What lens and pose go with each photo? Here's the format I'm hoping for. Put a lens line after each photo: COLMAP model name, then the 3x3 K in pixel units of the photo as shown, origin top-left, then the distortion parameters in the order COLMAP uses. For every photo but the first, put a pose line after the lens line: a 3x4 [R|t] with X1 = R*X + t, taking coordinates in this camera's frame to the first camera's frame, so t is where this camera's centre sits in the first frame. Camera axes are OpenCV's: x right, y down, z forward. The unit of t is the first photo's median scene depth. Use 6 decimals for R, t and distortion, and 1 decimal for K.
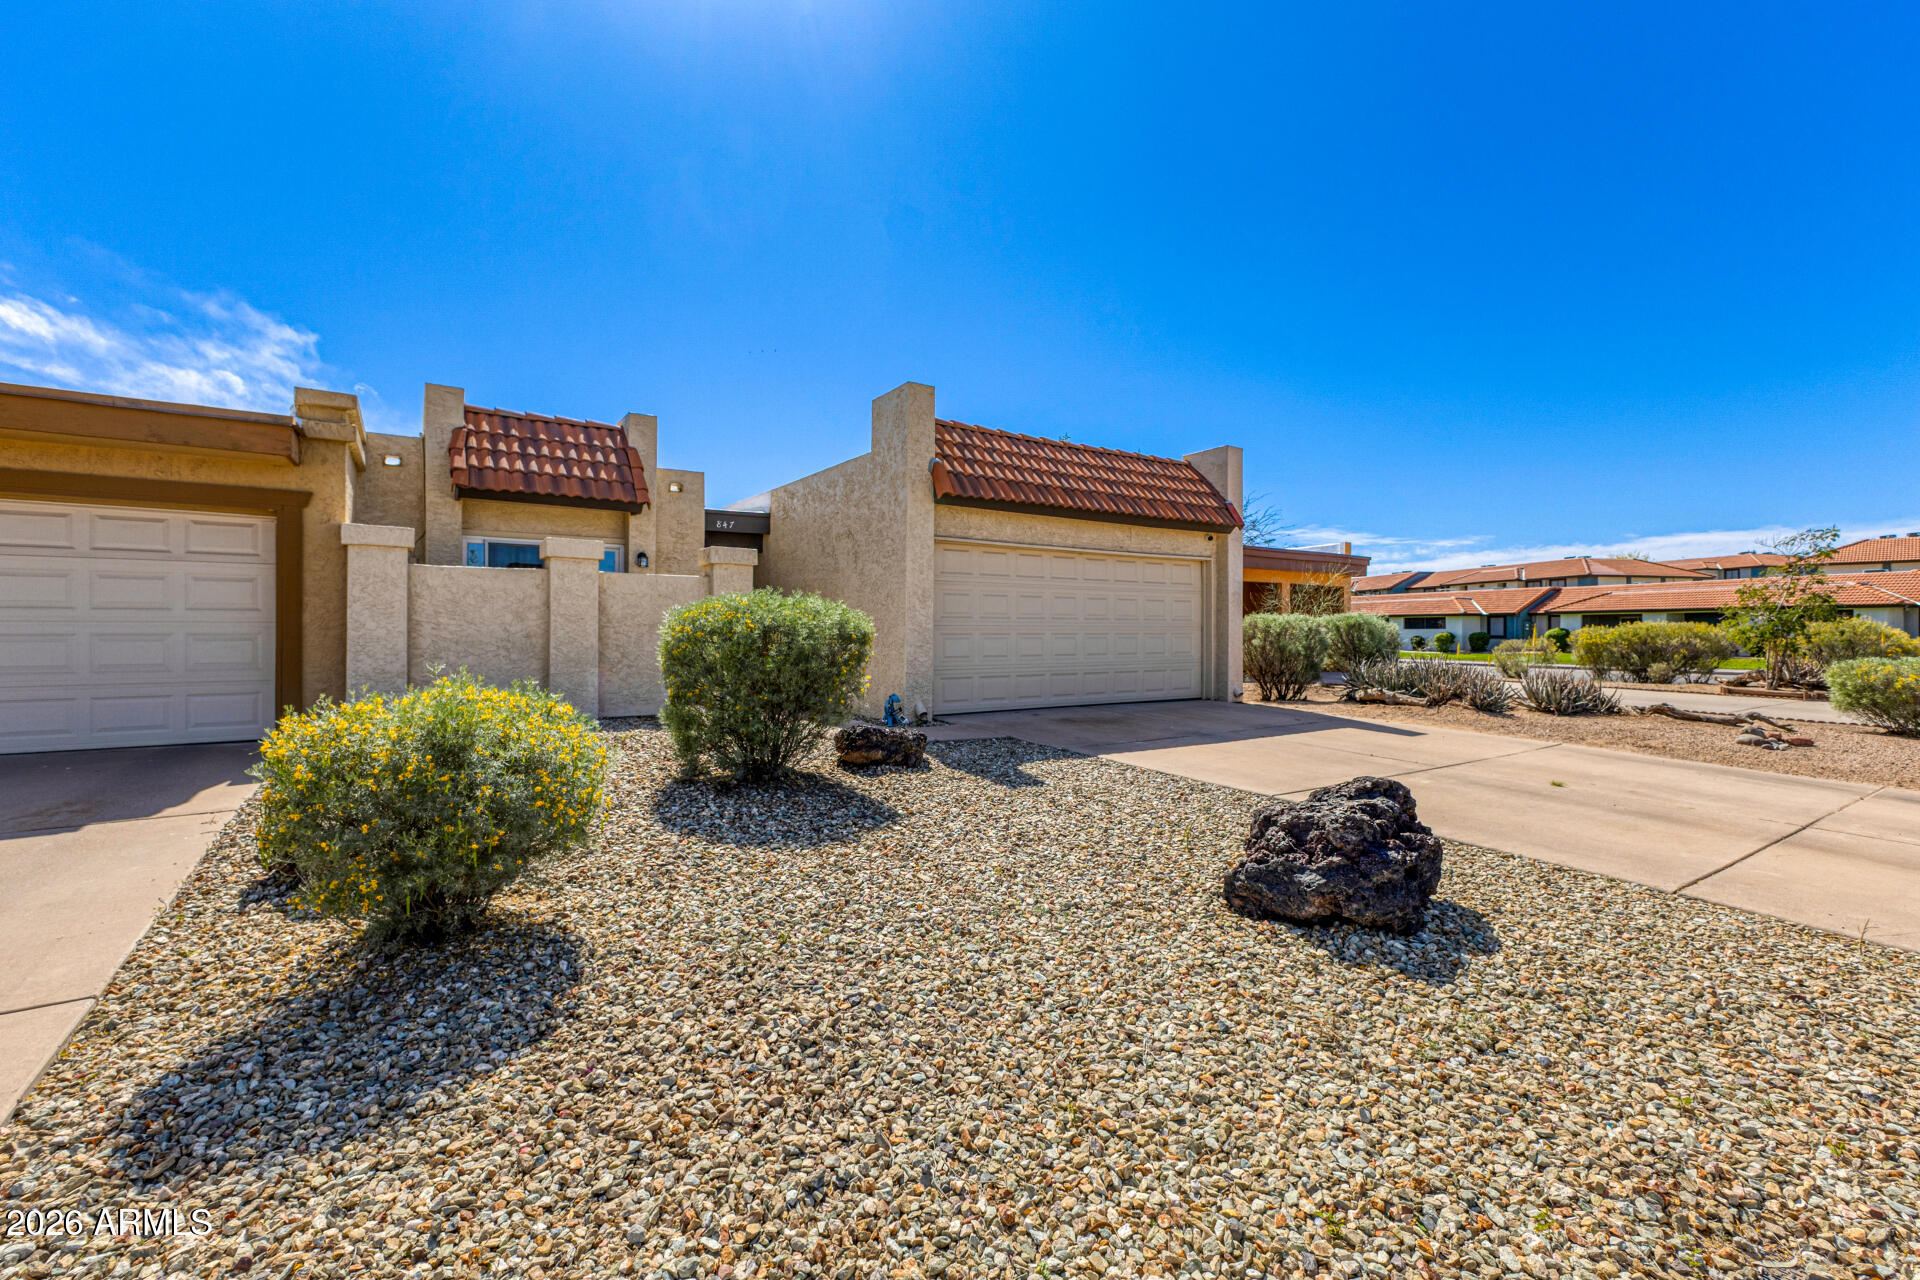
lens RADIAL K [[834.2, 0, 956.2], [0, 834.2, 639.8], [0, 0, 1]] dist [0.009157, -0.000806]
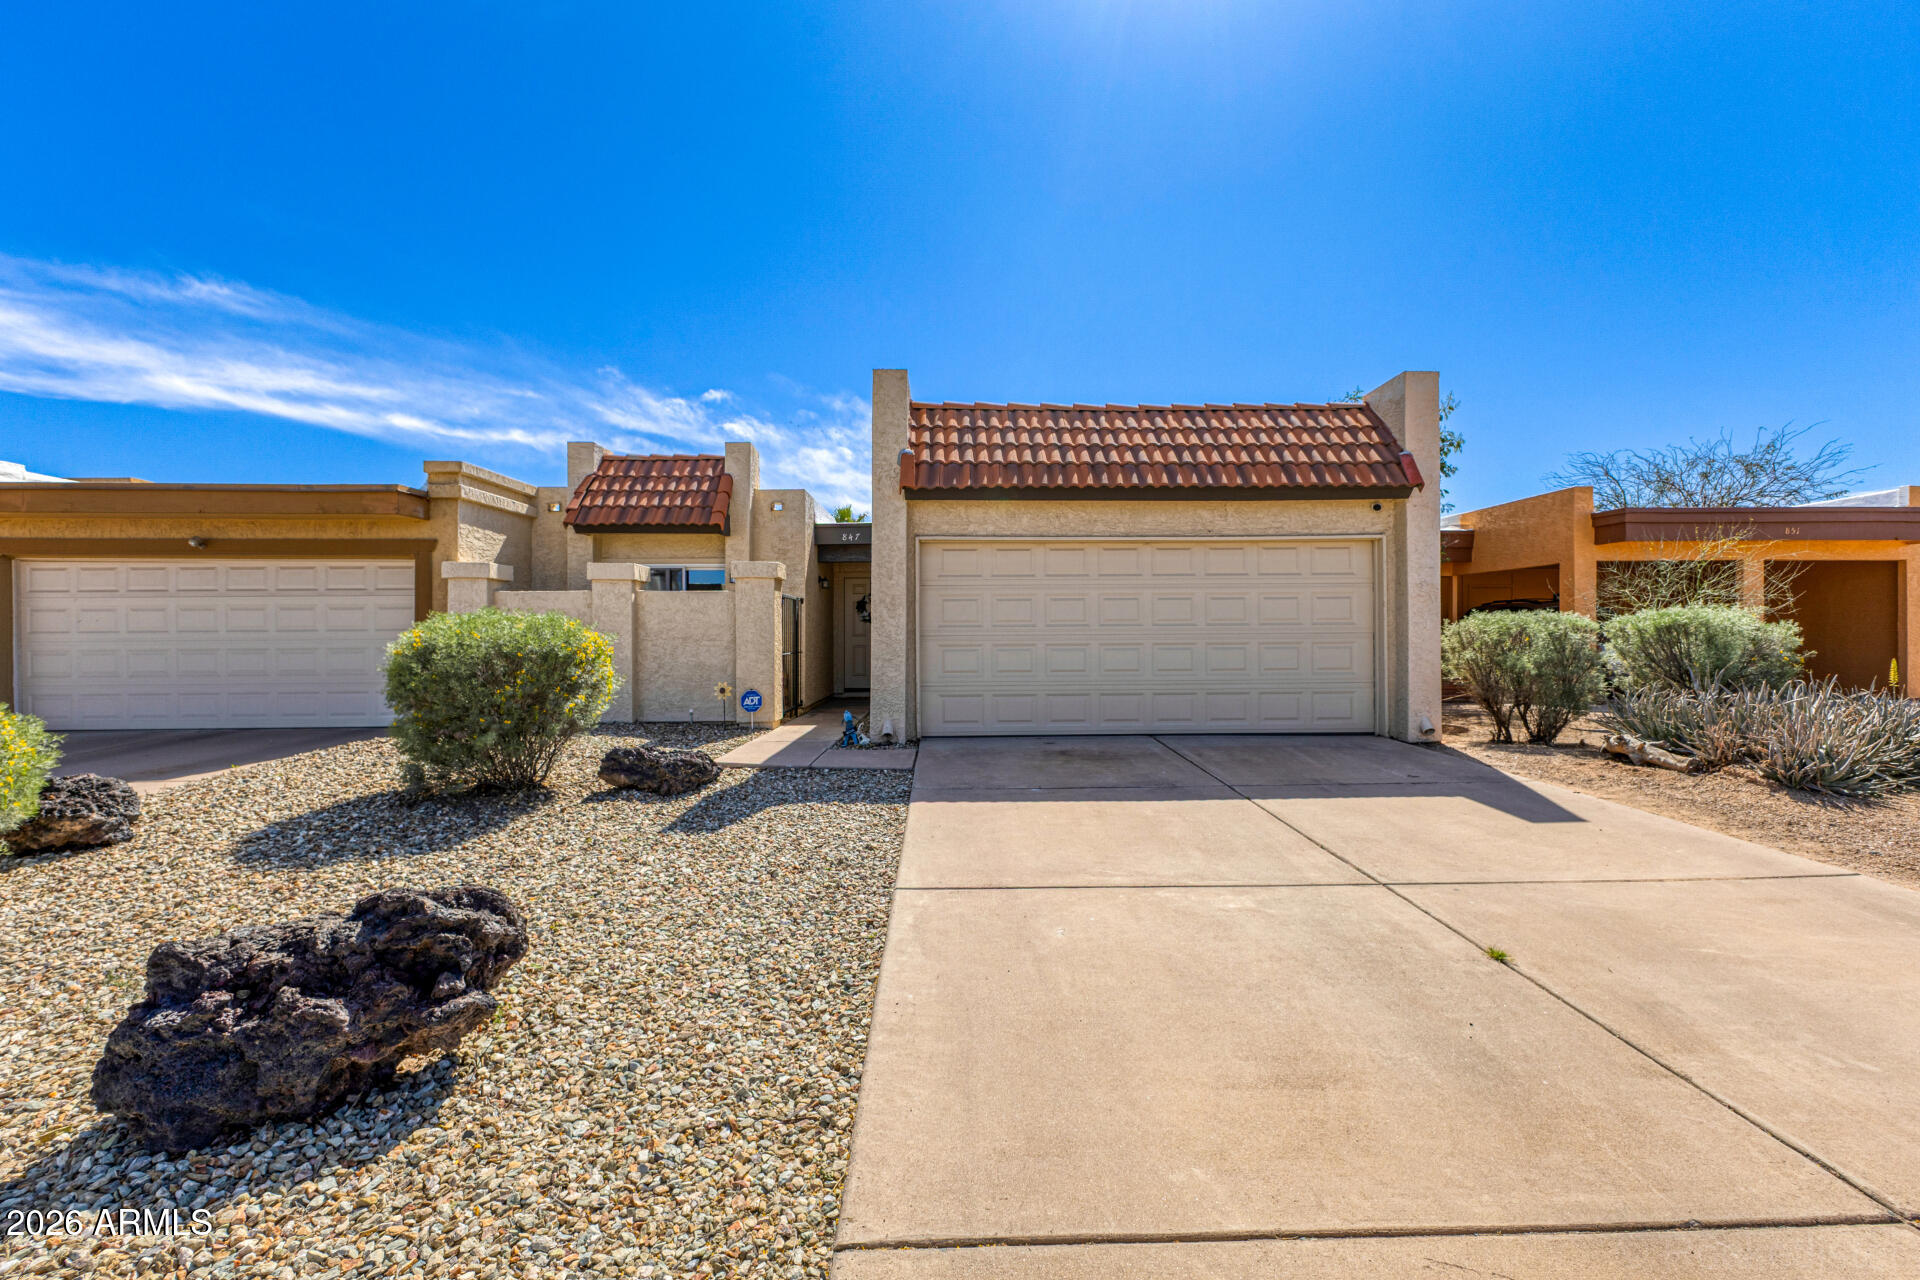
lens RADIAL K [[834.2, 0, 955.3], [0, 834.2, 625.6], [0, 0, 1]] dist [0.009157, -0.000806]
pose [[0.840836, -0.015174, -0.541077, 0.458592], [0.001045, 0.999651, -0.026411, -0.004443], [0.541289, 0.021642, 0.840558, 0.258802]]
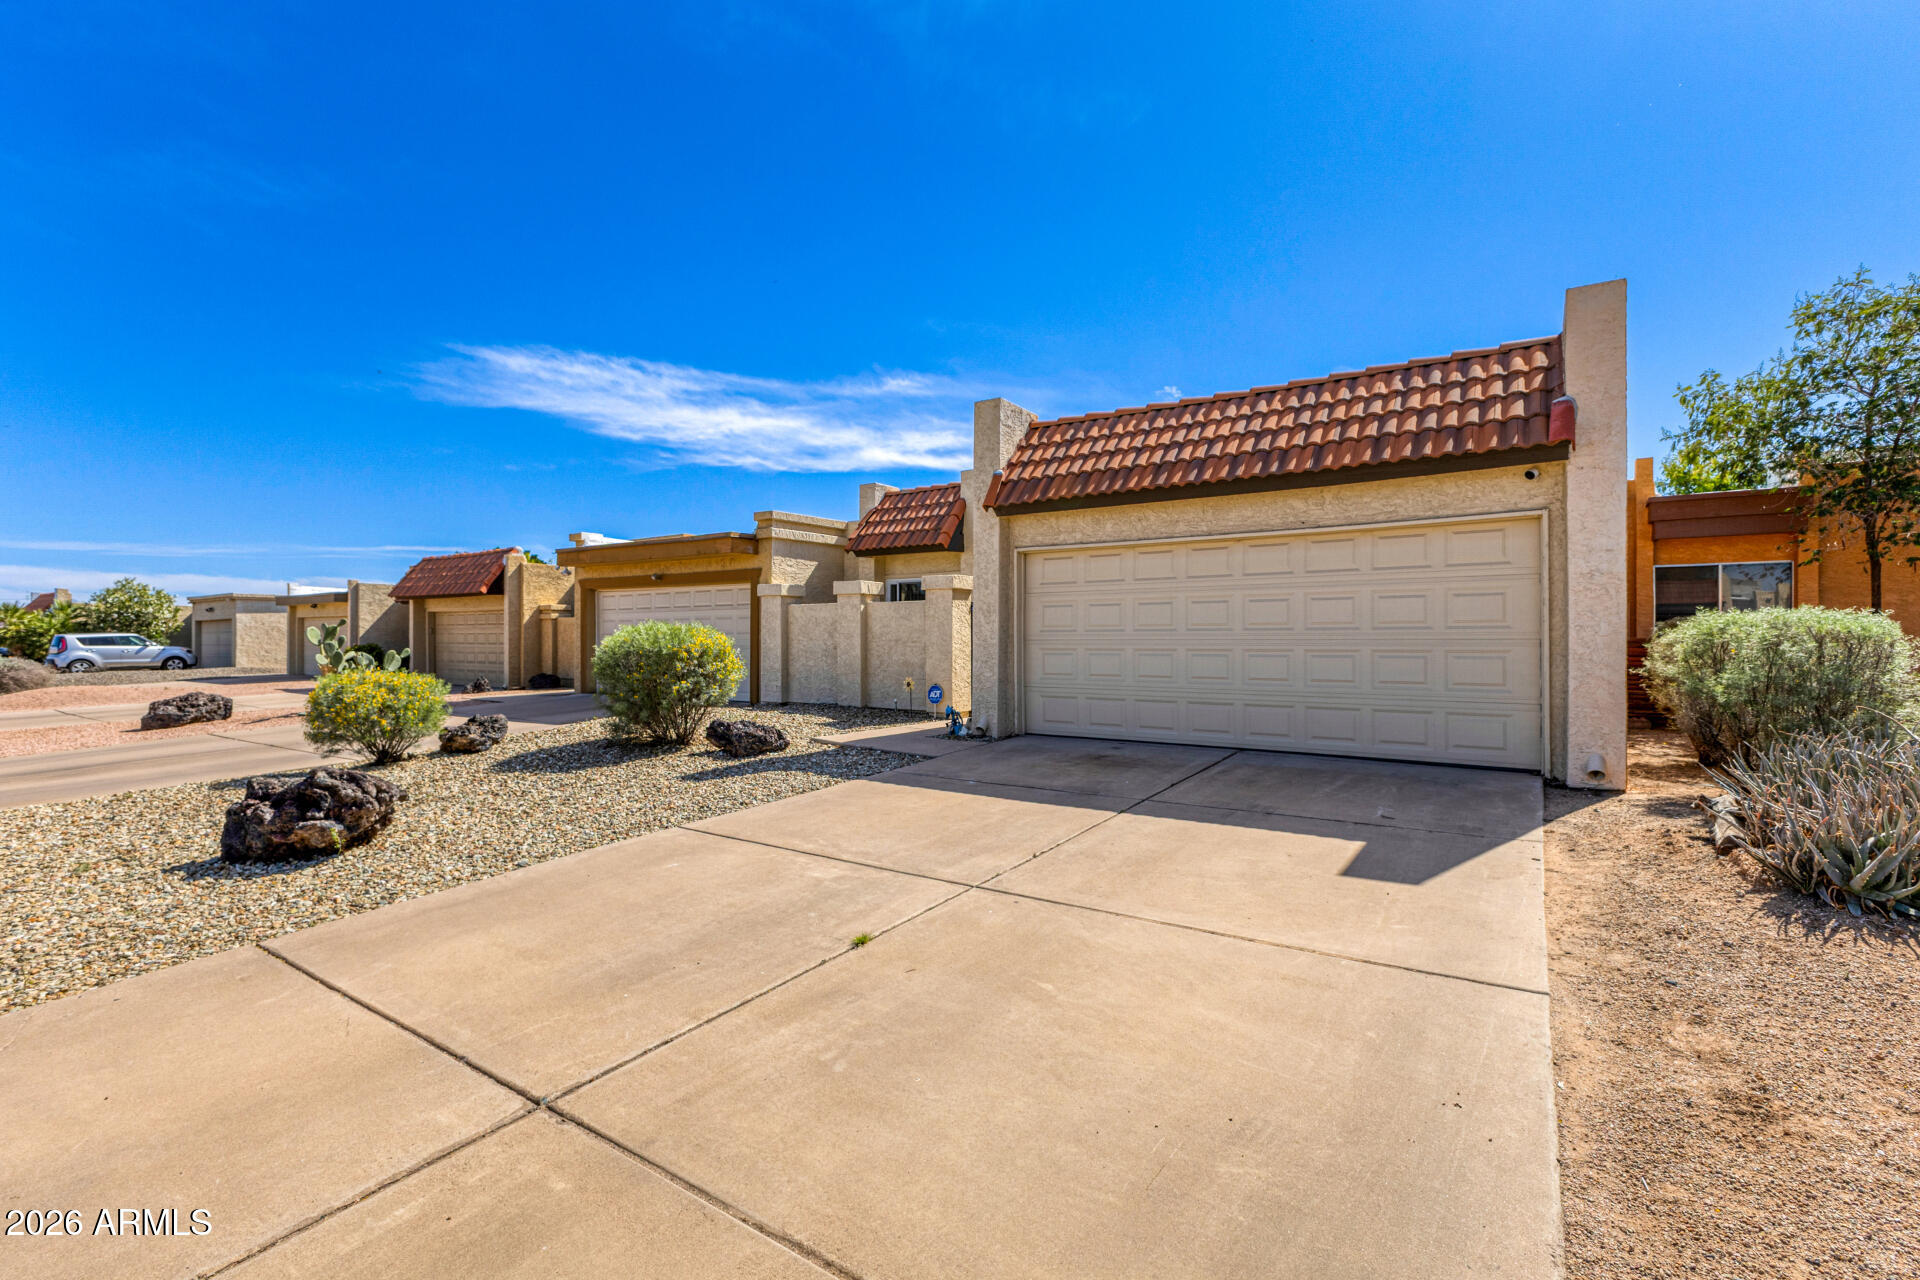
lens RADIAL K [[834.2, 0, 955.2], [0, 834.2, 631.2], [0, 0, 1]] dist [0.009157, -0.000806]
pose [[0.365266, -0.010857, -0.930840, 0.797194], [-0.009257, 0.999840, -0.015294, -0.011349], [0.930857, 0.014203, 0.365107, 0.548332]]
